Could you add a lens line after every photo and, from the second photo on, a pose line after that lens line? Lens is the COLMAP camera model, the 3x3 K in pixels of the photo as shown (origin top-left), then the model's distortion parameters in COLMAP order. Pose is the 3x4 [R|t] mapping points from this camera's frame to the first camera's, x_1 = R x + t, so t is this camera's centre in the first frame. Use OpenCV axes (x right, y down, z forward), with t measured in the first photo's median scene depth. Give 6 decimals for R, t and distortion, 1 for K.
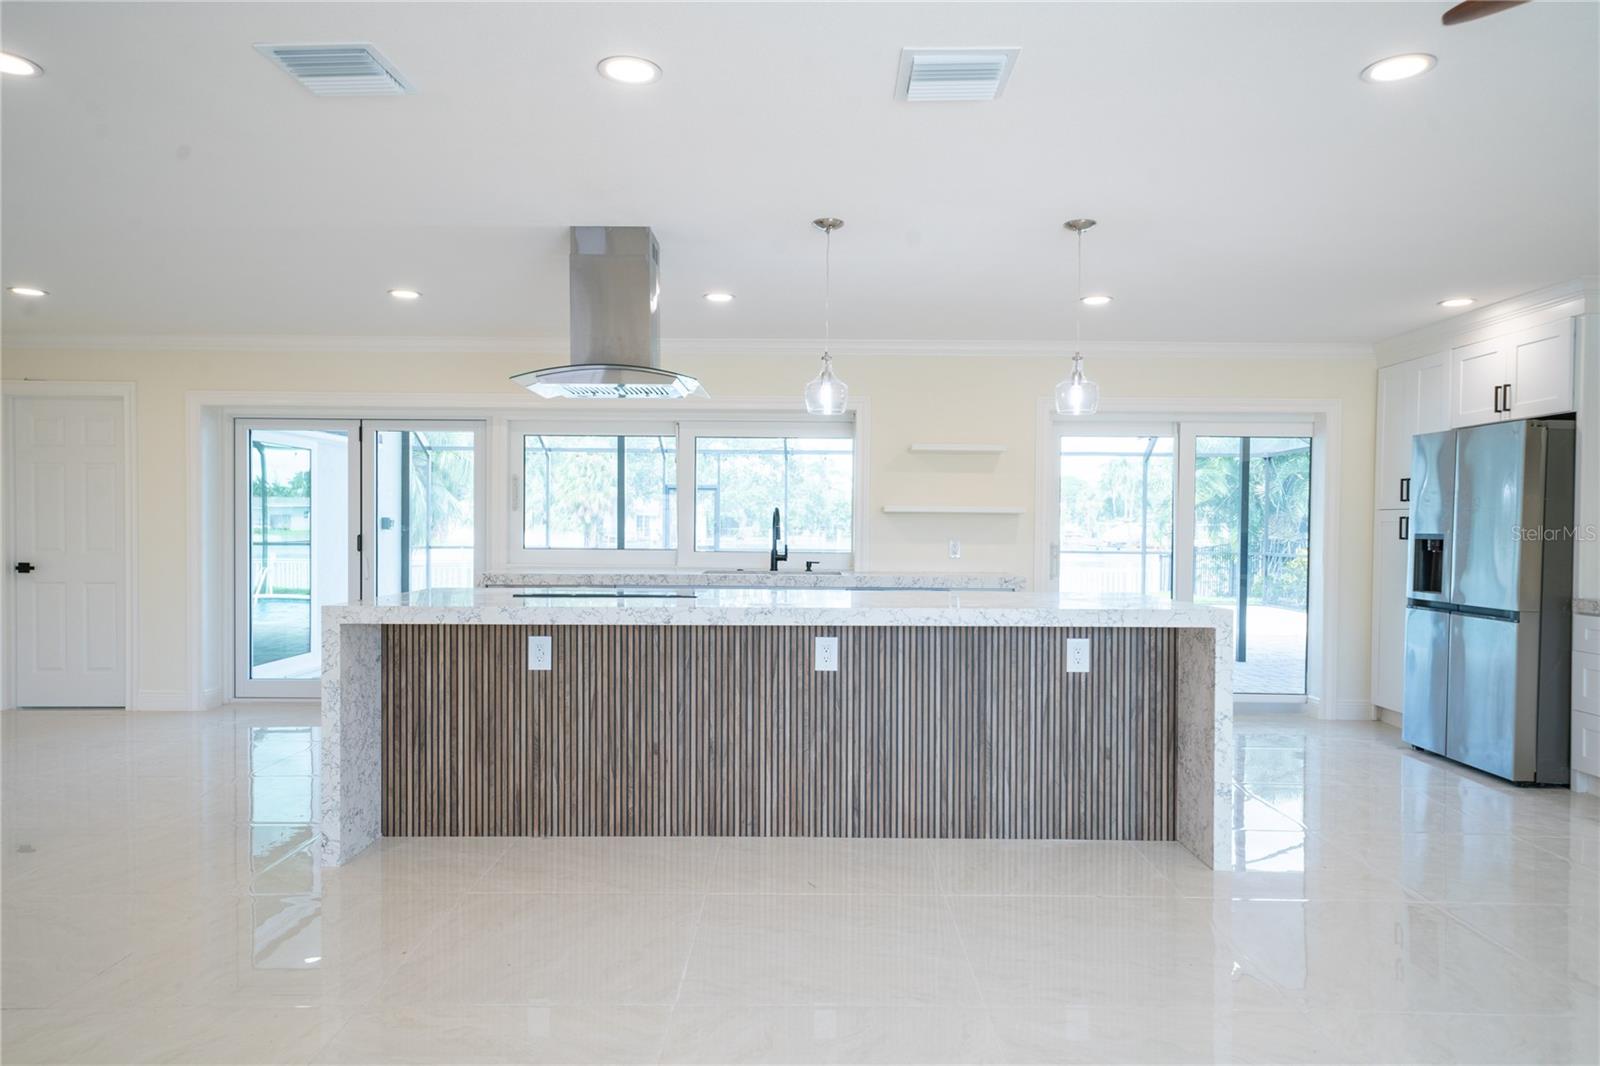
lens RADIAL K [[1046.8, 0, 799.3], [0, 1046.8, 552.7], [0, 0, 1]] dist [0.035509, -0.001212]
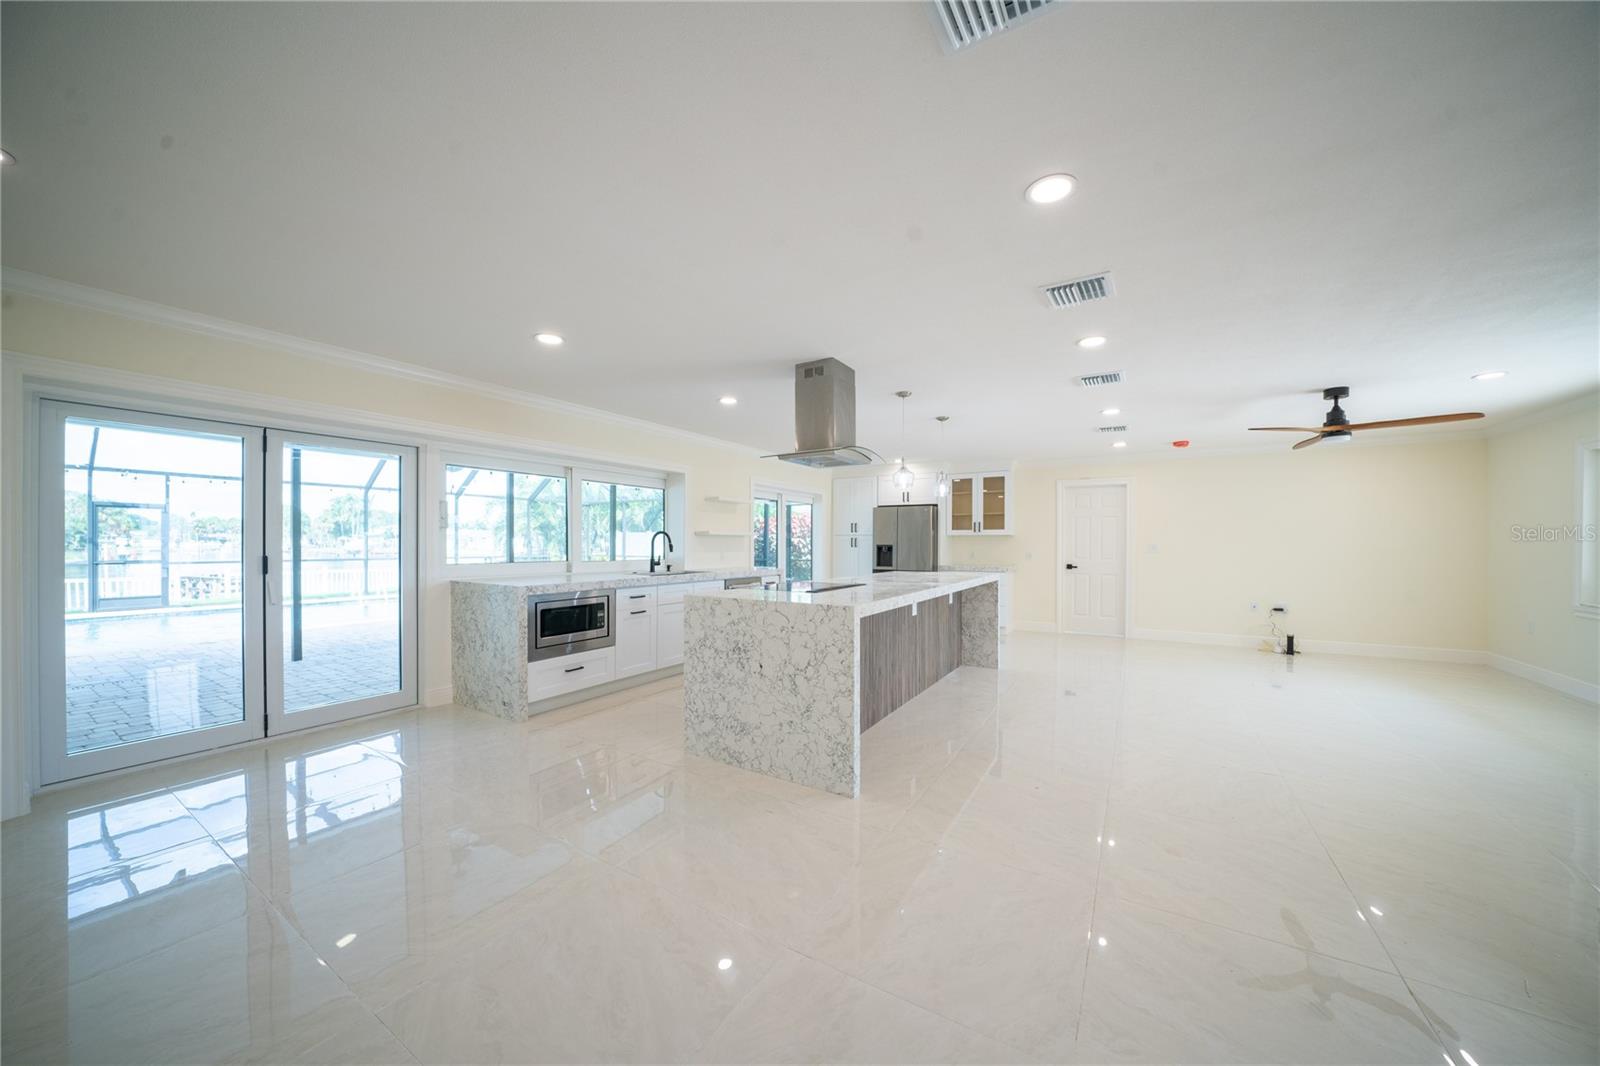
lens RADIAL K [[567.8, 0, 791.9], [0, 567.8, 544.6], [0, 0, 1]] dist [-0.001029, -0.000277]
pose [[0.513371, -0.008941, 0.858120, -1.031782], [0.022877, 0.999733, -0.003269, -0.025625], [-0.857862, 0.021310, 0.513439, 0.634755]]
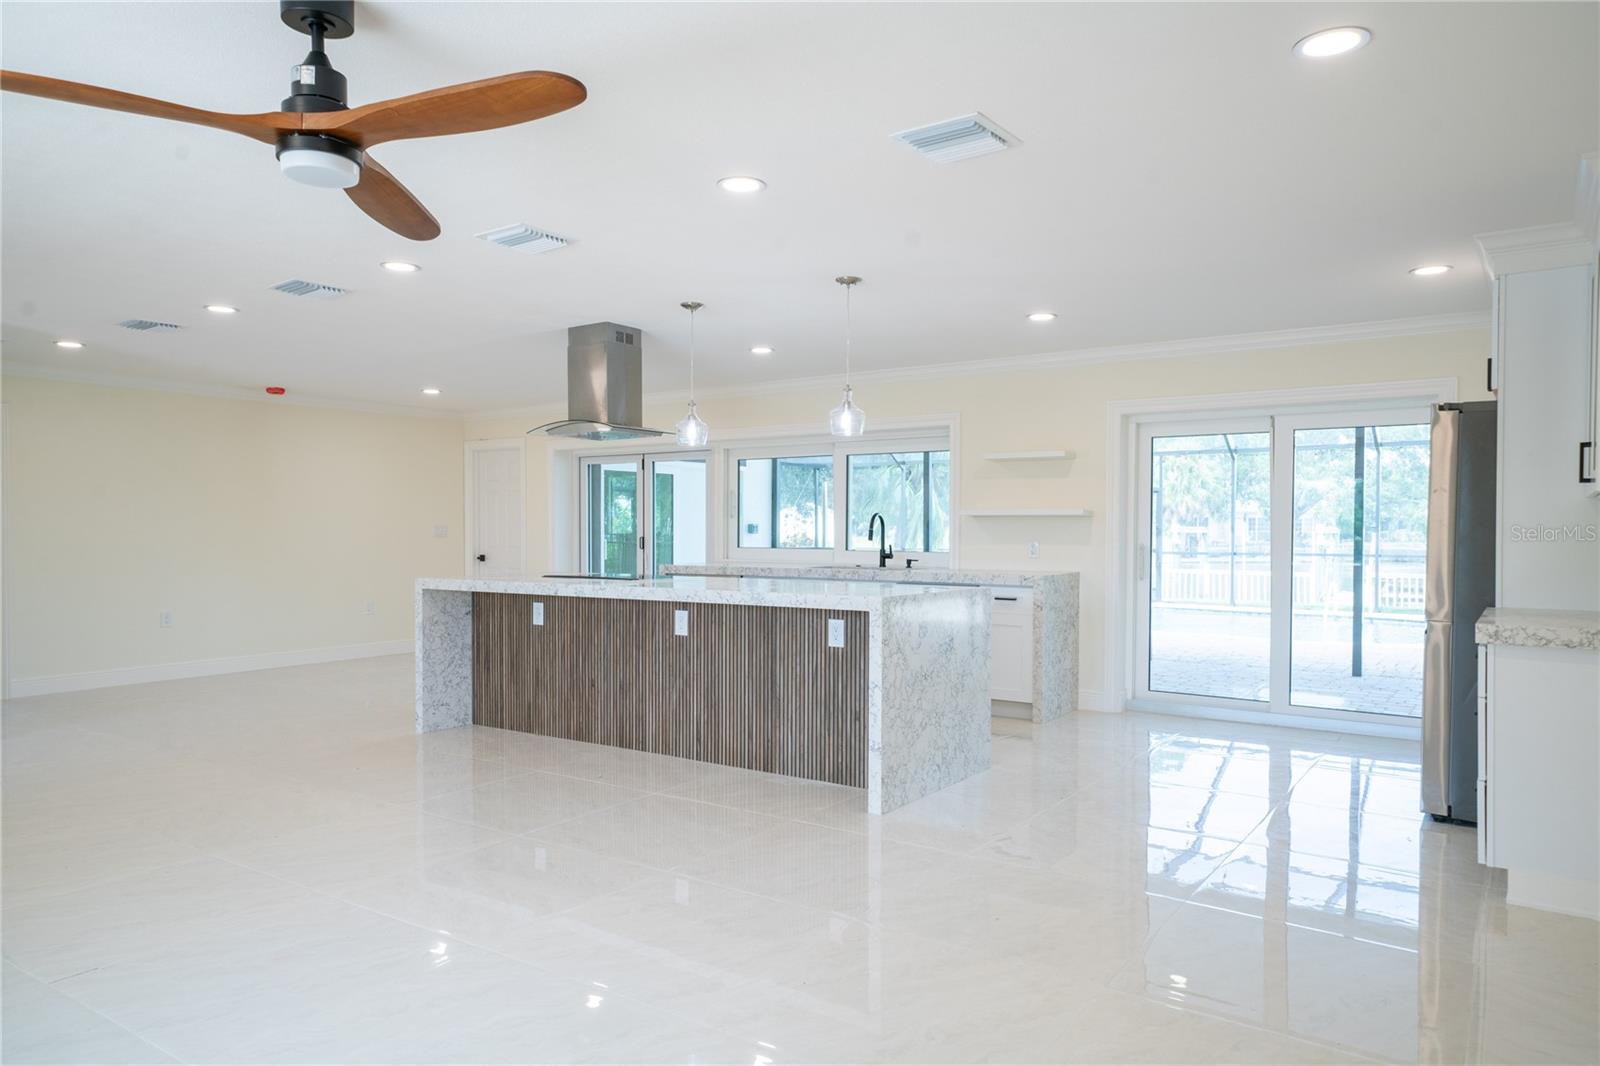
lens RADIAL K [[1046.8, 0, 799.3], [0, 1046.8, 552.7], [0, 0, 1]] dist [0.035509, -0.001212]
pose [[0.819804, 0.007102, -0.572600, 0.923607], [-0.009597, 0.999953, -0.001337, 0.006094], [0.572564, 0.006591, 0.819834, -0.025640]]
